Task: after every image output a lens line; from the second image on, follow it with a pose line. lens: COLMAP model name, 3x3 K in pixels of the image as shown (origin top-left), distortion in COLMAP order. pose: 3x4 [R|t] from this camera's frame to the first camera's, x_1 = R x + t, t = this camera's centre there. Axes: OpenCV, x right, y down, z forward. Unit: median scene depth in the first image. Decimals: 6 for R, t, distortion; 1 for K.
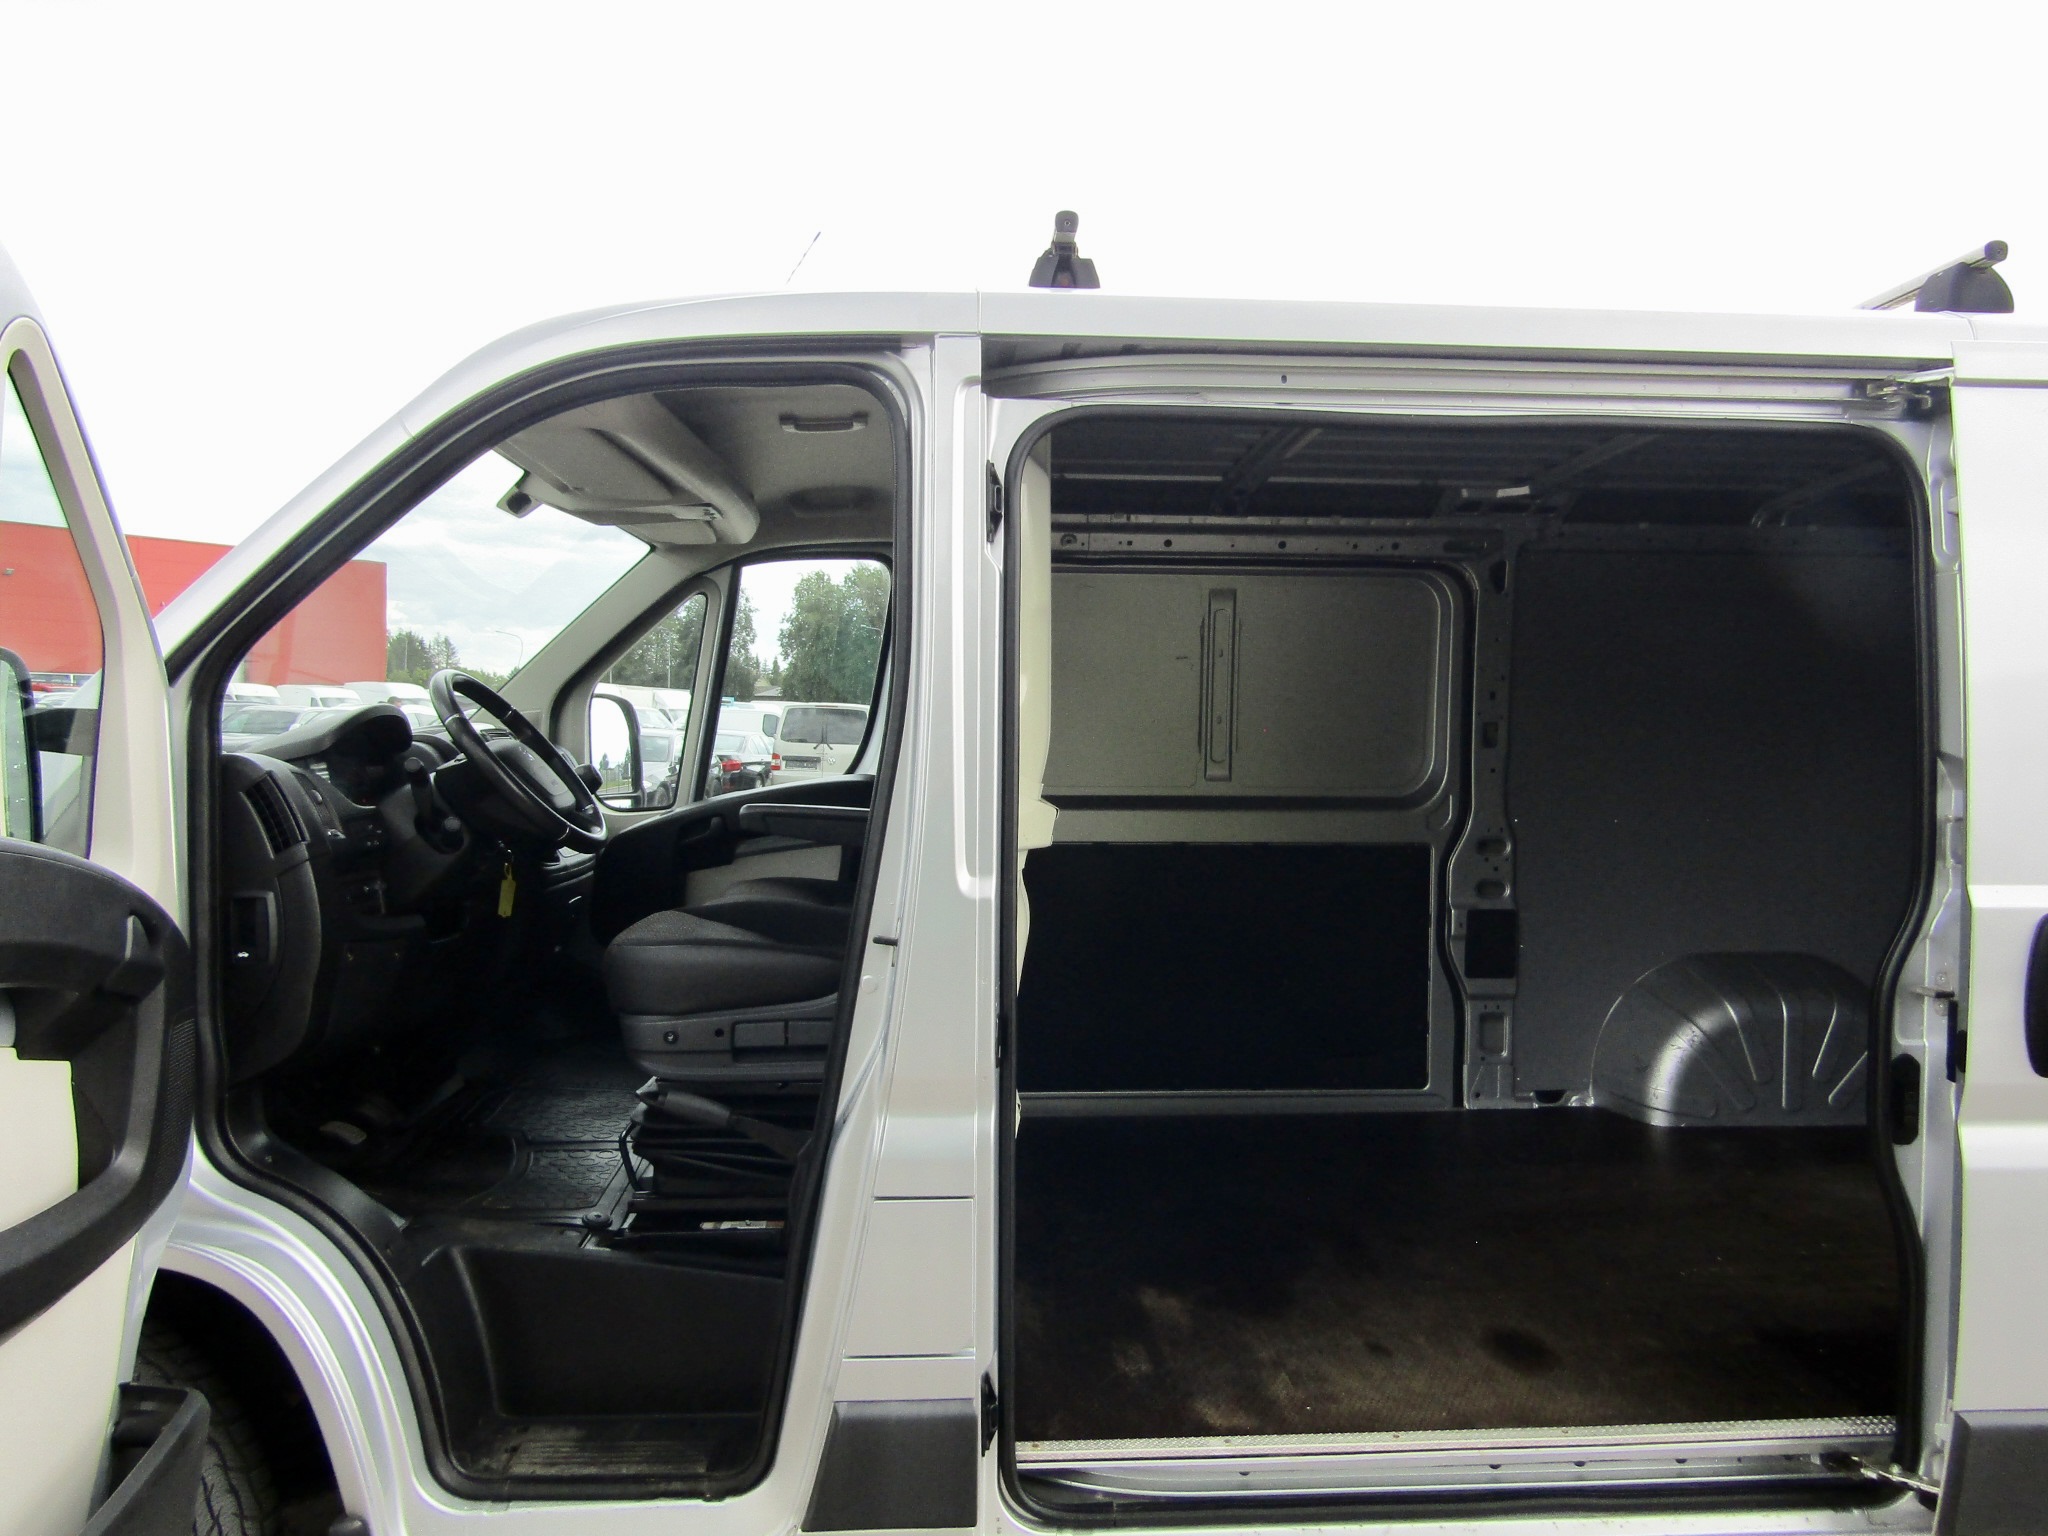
lens RADIAL K [[1446.9, 0, 1024.0], [0, 1446.9, 768.0], [0, 0, 1]] dist [-0.017831, 0.003463]
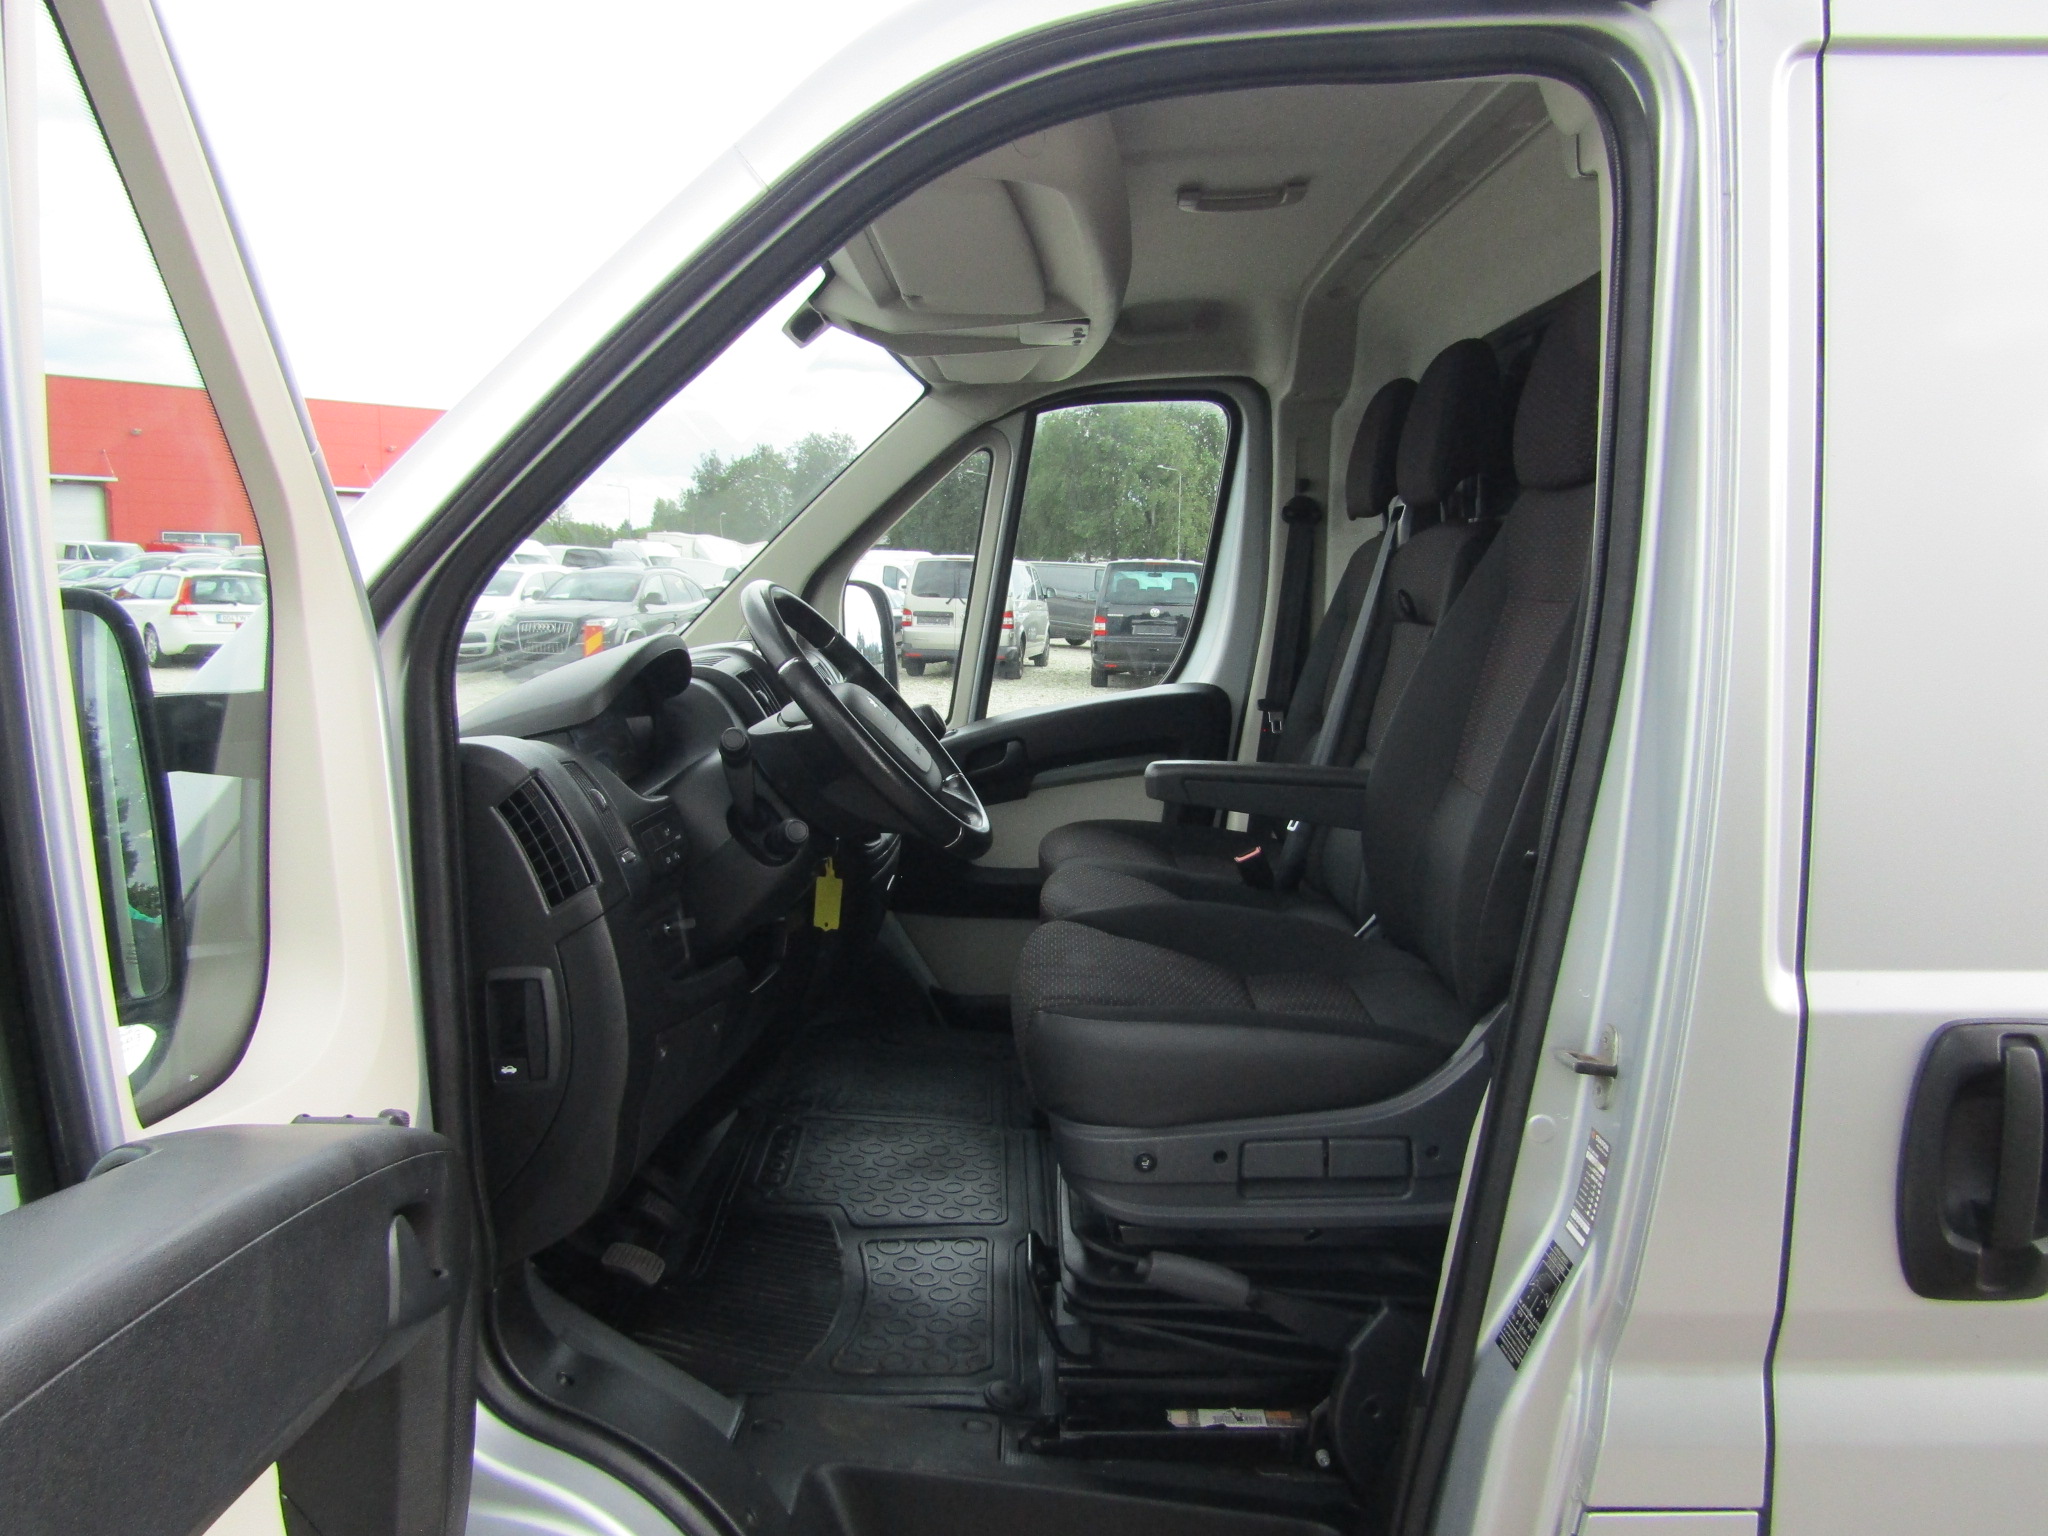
lens RADIAL K [[1446.9, 0, 1024.0], [0, 1446.9, 768.0], [0, 0, 1]] dist [-0.017831, 0.003463]
pose [[0.997492, -0.000480, -0.070779, -0.252231], [0.007974, 0.994373, 0.105634, -0.056217], [0.070330, -0.105933, 0.991883, 0.376712]]
